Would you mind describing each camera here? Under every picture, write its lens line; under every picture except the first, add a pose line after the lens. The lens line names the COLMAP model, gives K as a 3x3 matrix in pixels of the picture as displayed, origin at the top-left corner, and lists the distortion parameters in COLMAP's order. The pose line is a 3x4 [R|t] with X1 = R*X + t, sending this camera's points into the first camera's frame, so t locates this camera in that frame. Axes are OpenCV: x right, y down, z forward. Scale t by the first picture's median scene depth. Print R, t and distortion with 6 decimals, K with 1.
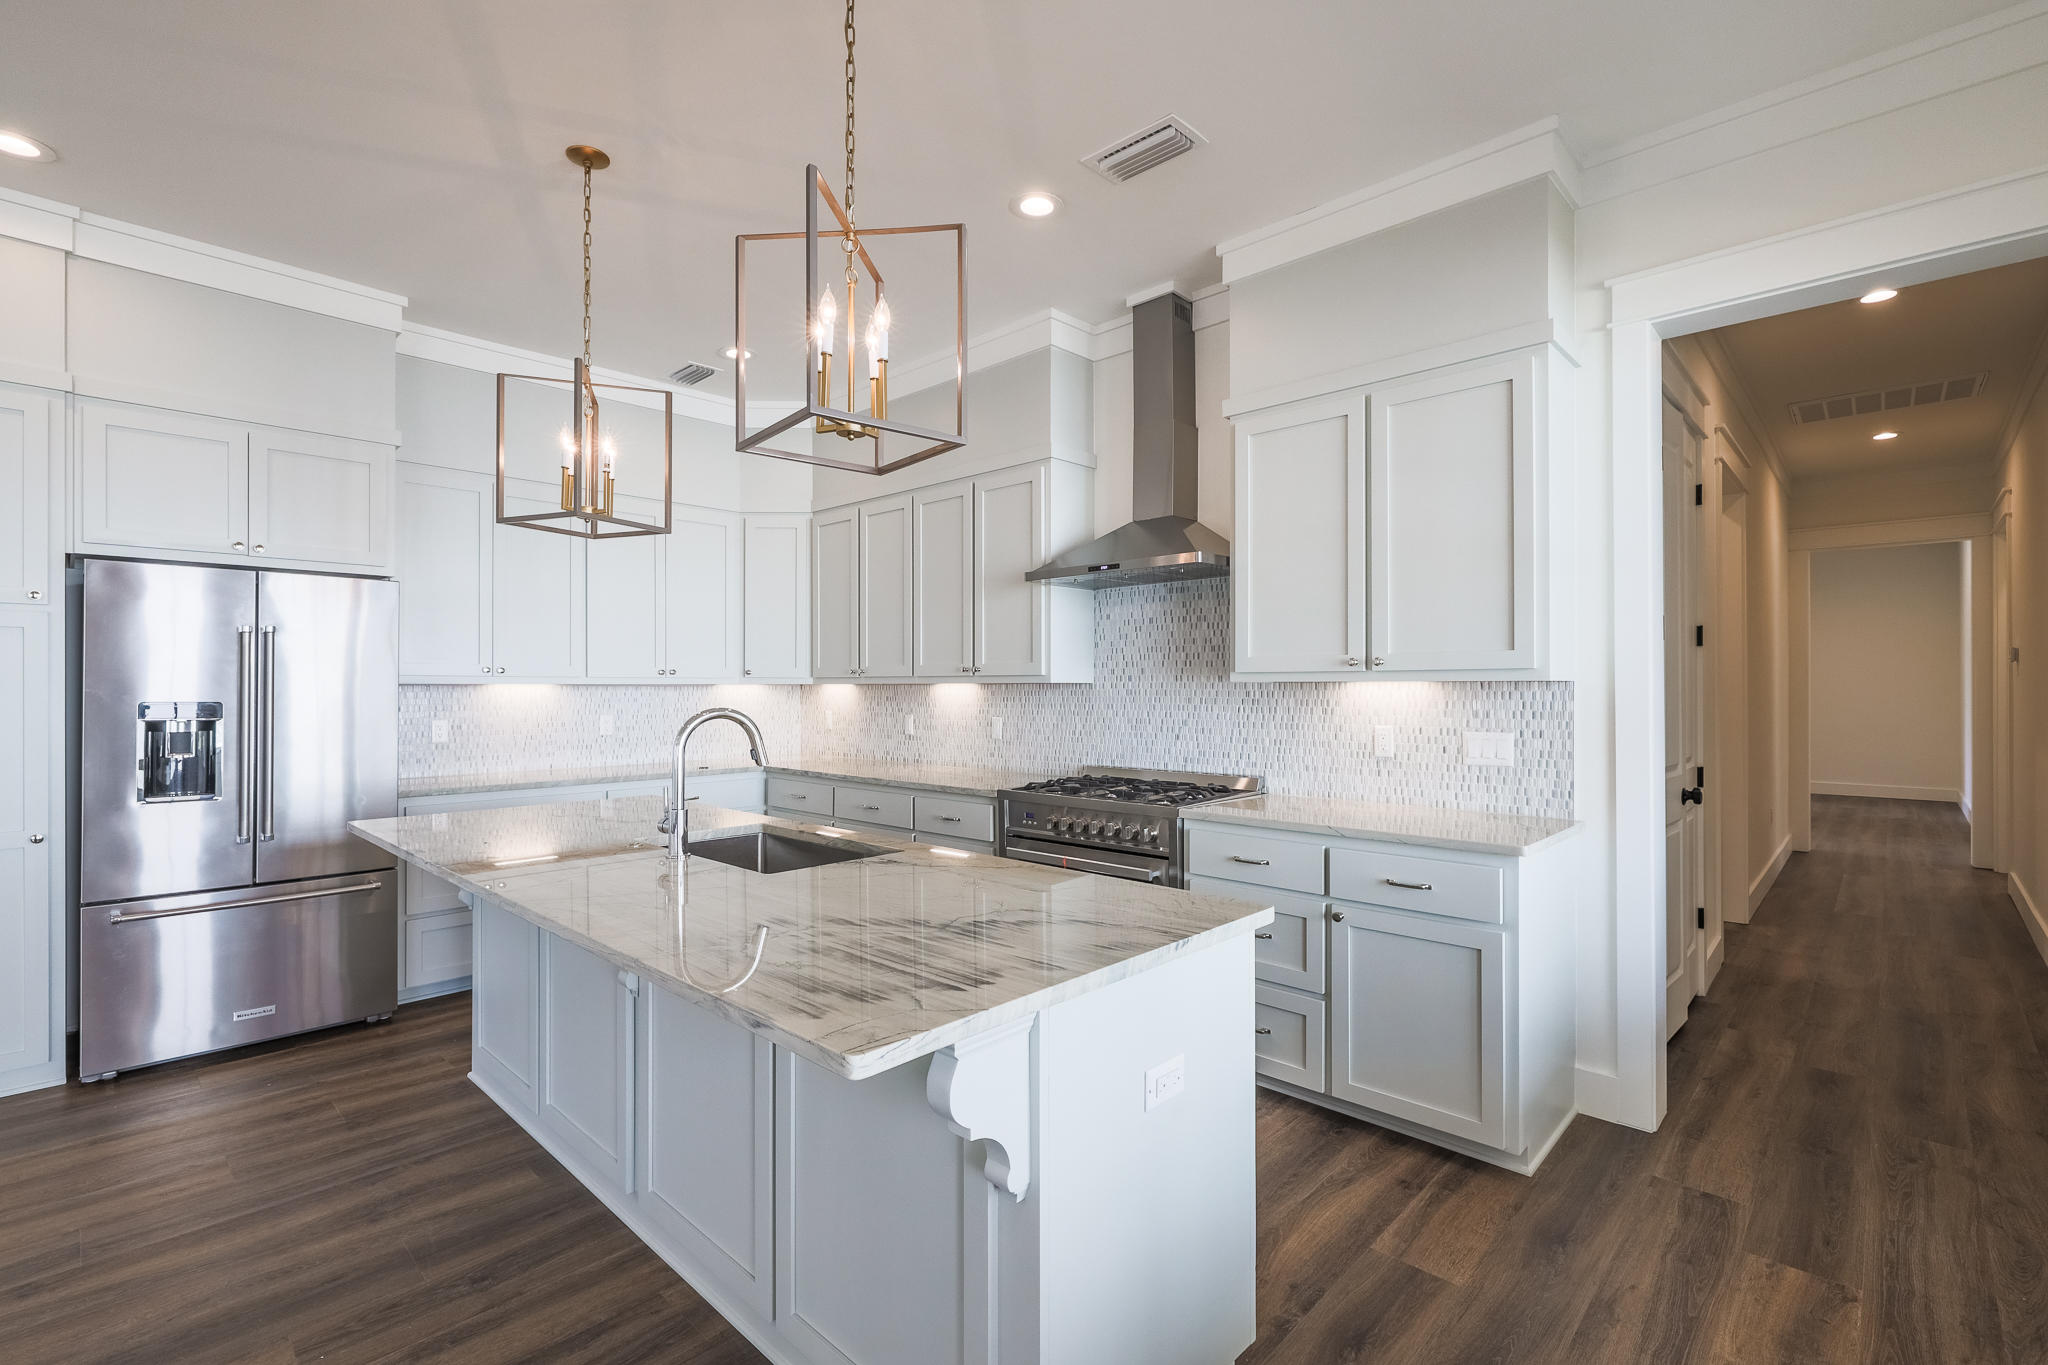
lens RADIAL K [[917.1, 0, 1011.8], [0, 917.1, 682.3], [0, 0, 1]] dist [-0.002097, -0.000303]
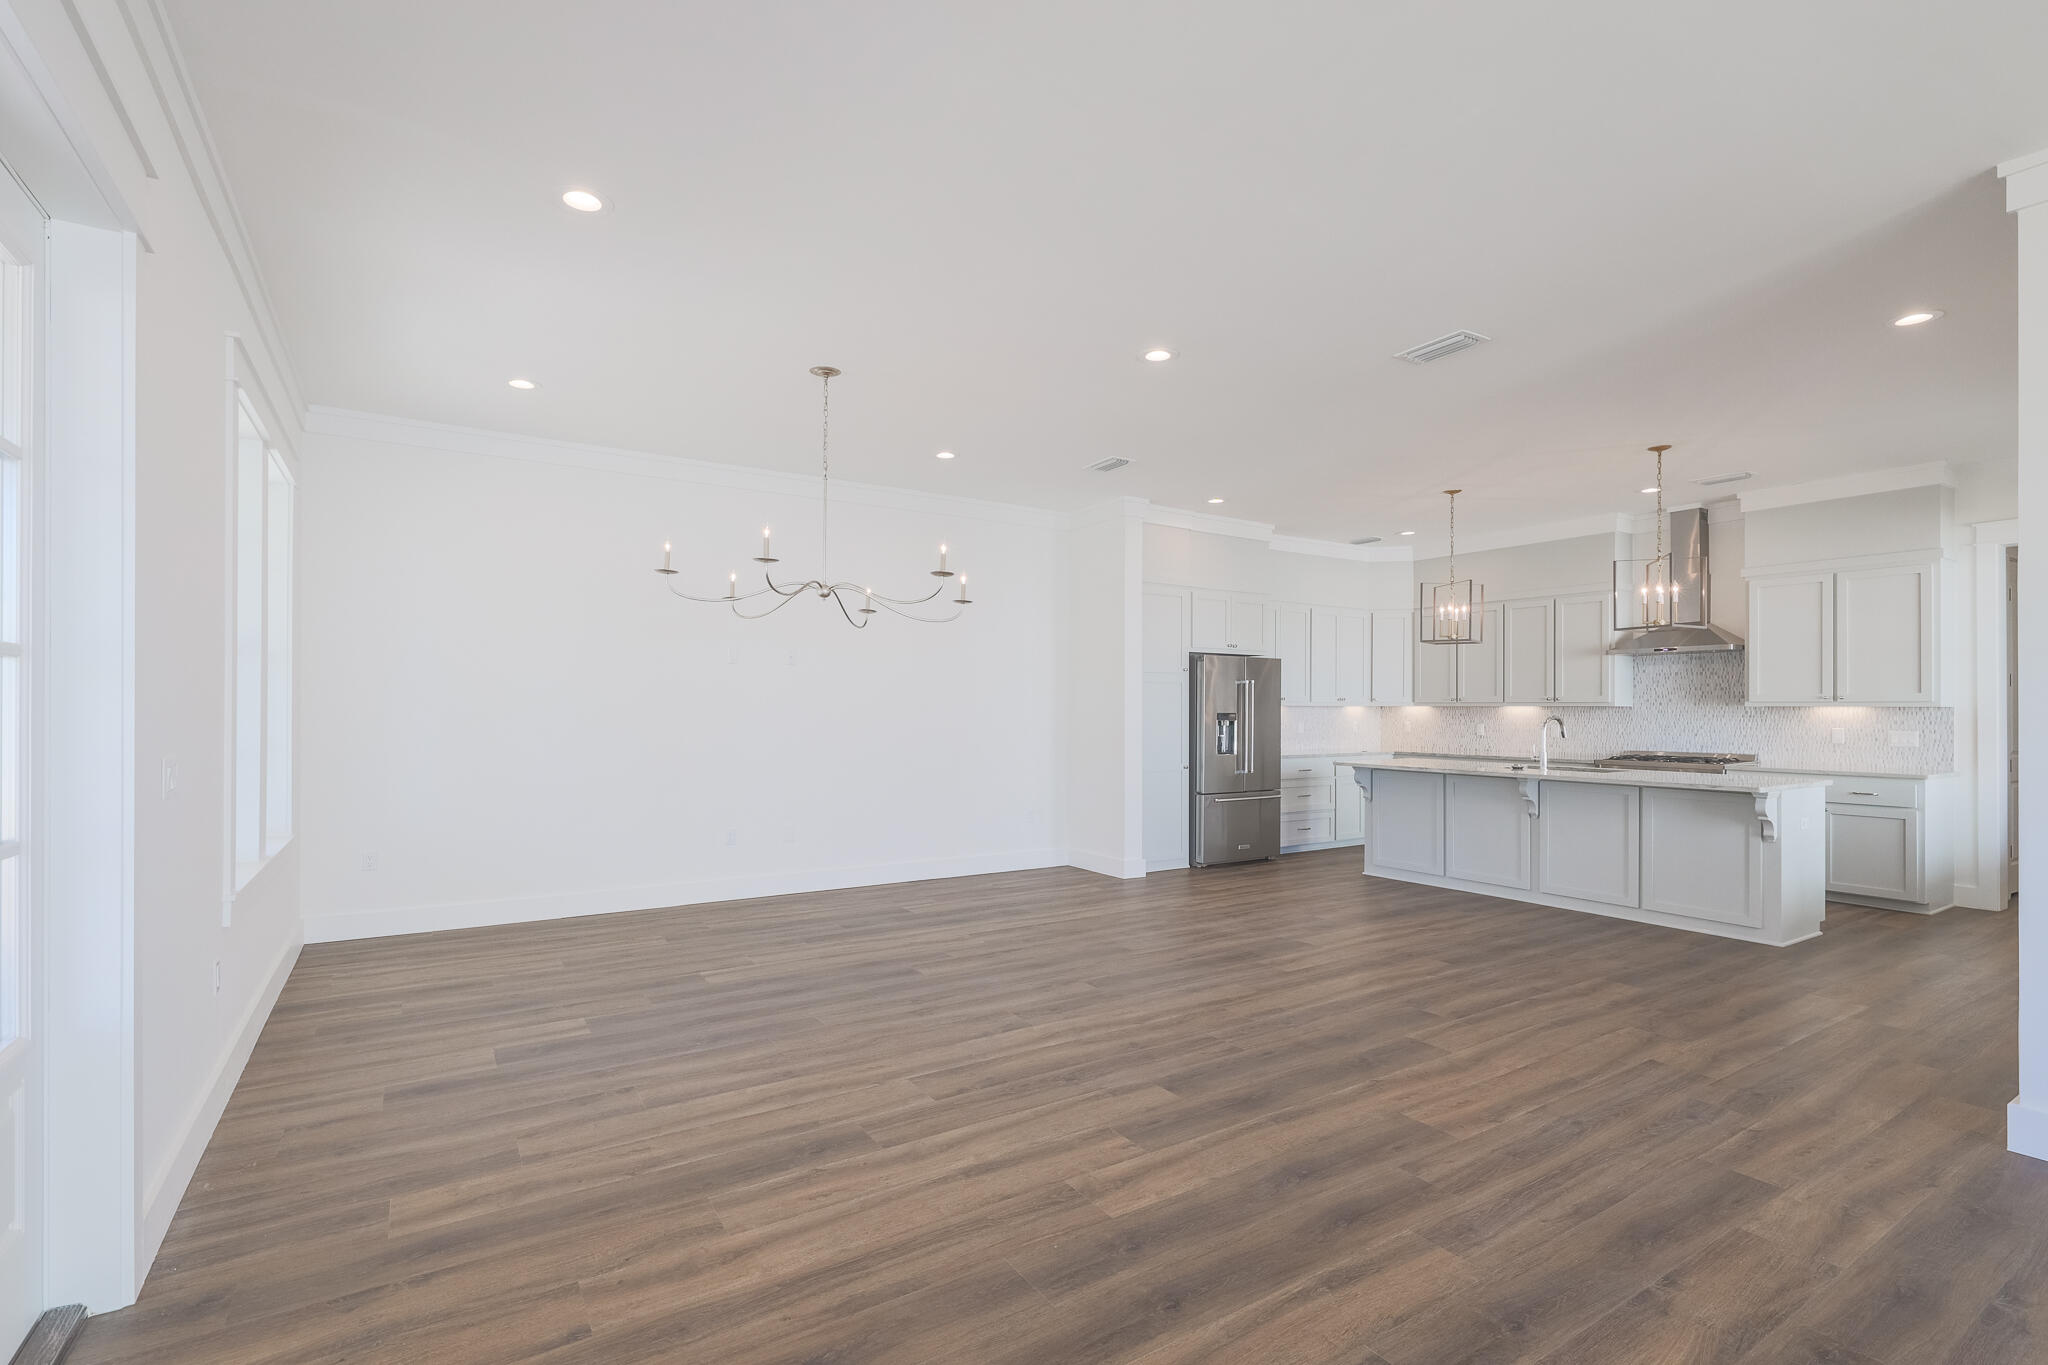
lens RADIAL K [[917.1, 0, 968.7], [0, 917.1, 702.5], [0, 0, 1]] dist [-0.002097, -0.000303]
pose [[0.963038, 0.004587, -0.269325, -0.953345], [-0.005117, 0.999986, -0.001268, 0.002531], [0.269315, 0.002599, 0.963049, -1.555627]]
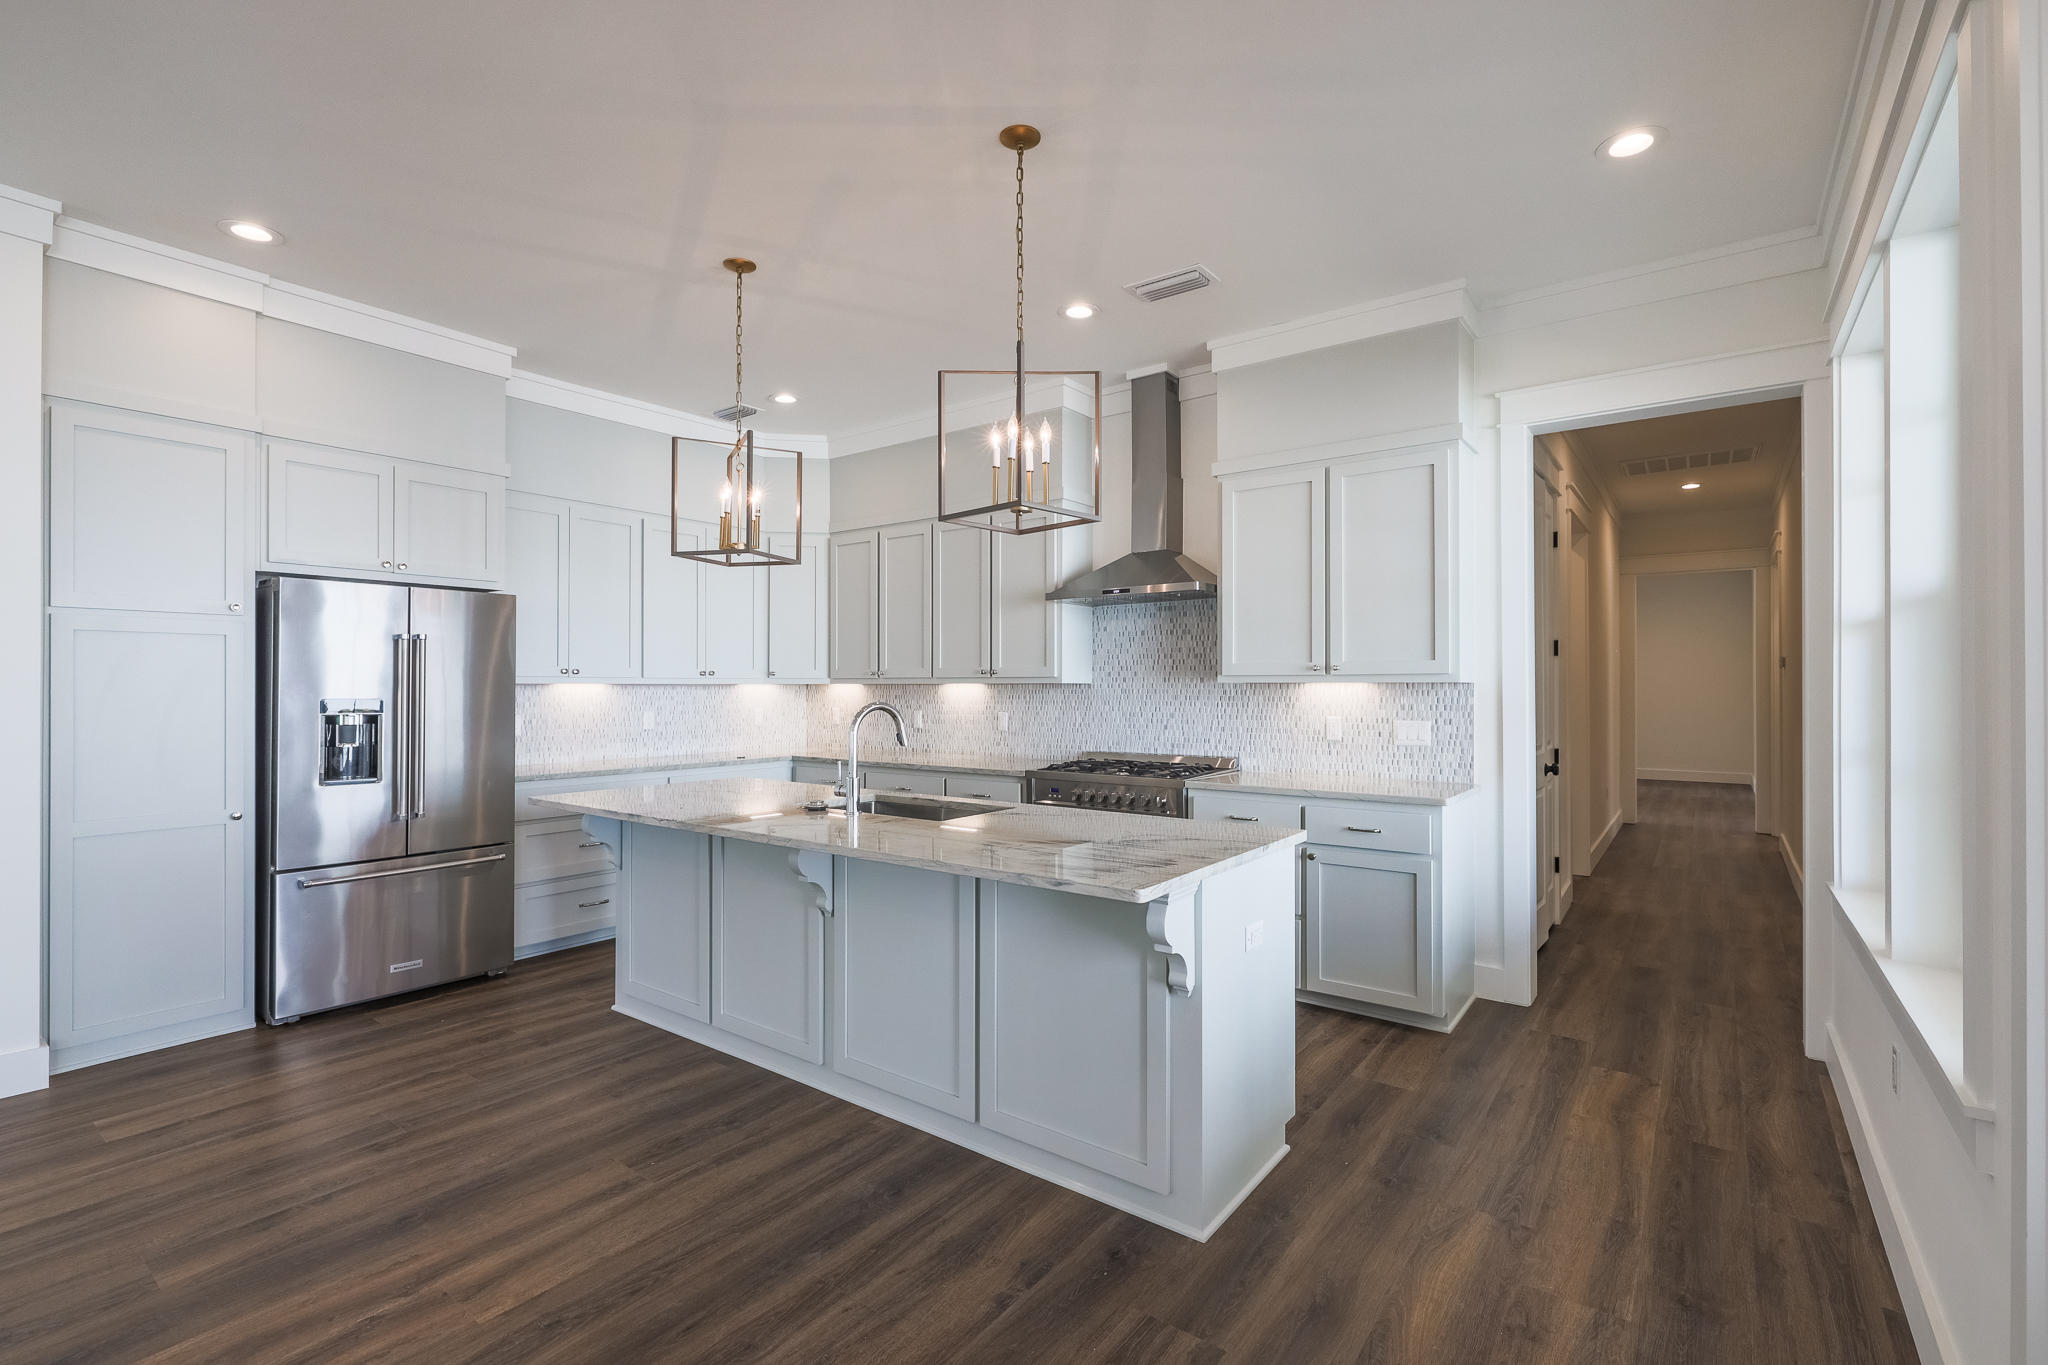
lens RADIAL K [[917.1, 0, 1003.5], [0, 917.1, 680.4], [0, 0, 1]] dist [-0.002097, -0.000303]
pose [[0.993931, 0.001709, 0.109994, -0.216296], [-0.001453, 0.999996, -0.002409, -0.000462], [-0.109998, 0.002234, 0.993929, -0.260914]]
